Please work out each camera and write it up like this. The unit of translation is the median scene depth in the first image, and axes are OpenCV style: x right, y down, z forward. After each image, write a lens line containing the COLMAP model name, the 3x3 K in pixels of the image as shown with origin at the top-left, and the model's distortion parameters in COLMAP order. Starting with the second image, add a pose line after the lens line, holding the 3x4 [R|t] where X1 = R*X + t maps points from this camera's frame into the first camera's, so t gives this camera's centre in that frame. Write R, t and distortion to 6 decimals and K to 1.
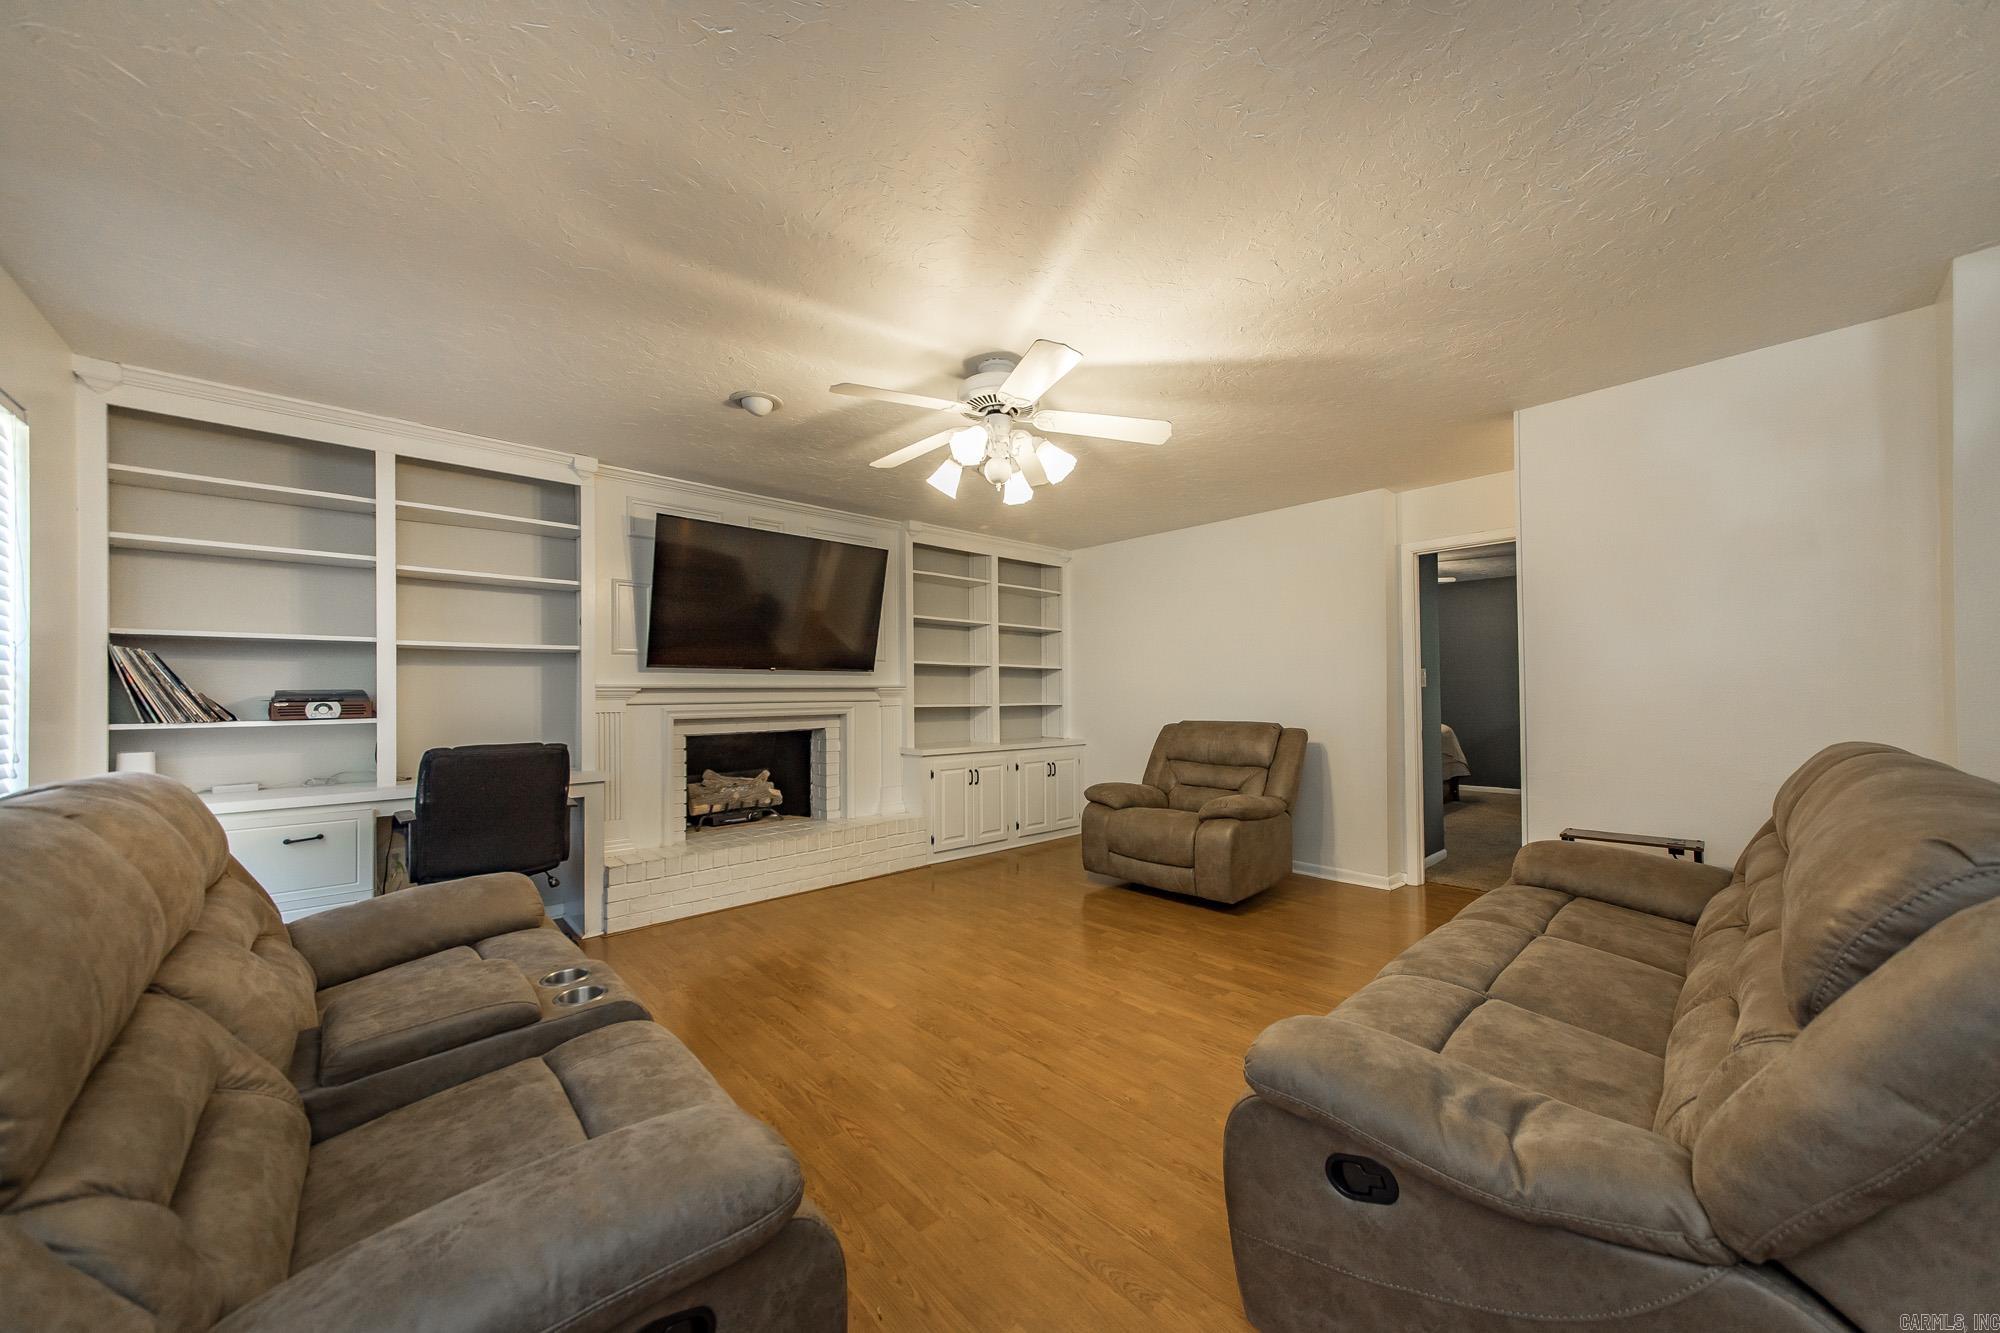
lens RADIAL K [[726.1, 0, 1000.5], [0, 726.1, 681.4], [0, 0, 1]] dist [-0.003662, 0.000362]
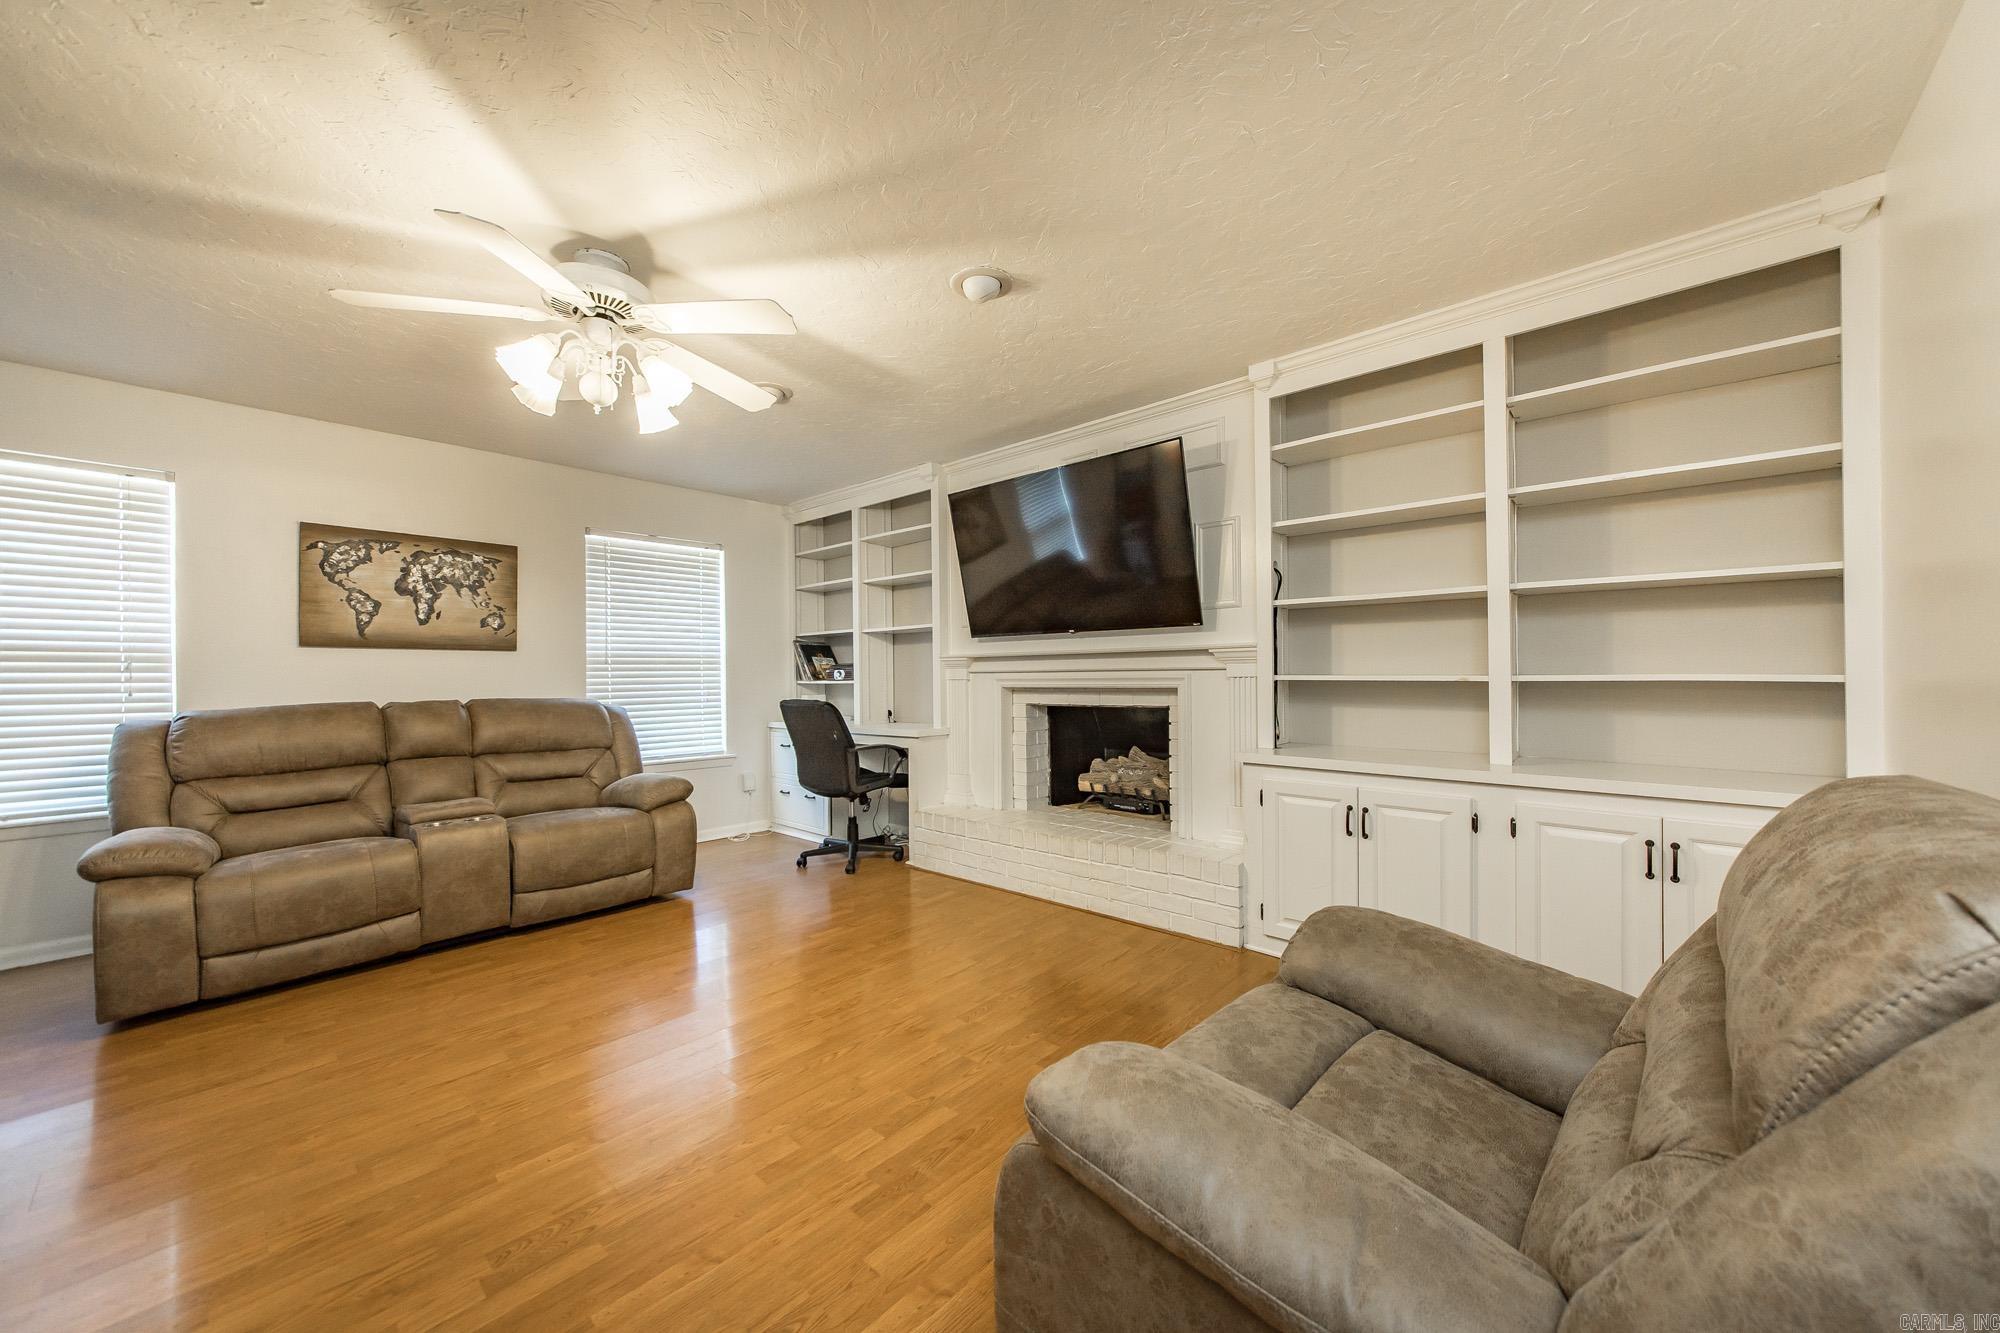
lens RADIAL K [[726.1, 0, 994.7], [0, 726.1, 672.7], [0, 0, 1]] dist [-0.003662, 0.000362]
pose [[0.078417, 0.004101, -0.996912, 0.511770], [0.025696, 0.999651, 0.006134, 0.022744], [0.996589, -0.026097, 0.078285, 0.829361]]
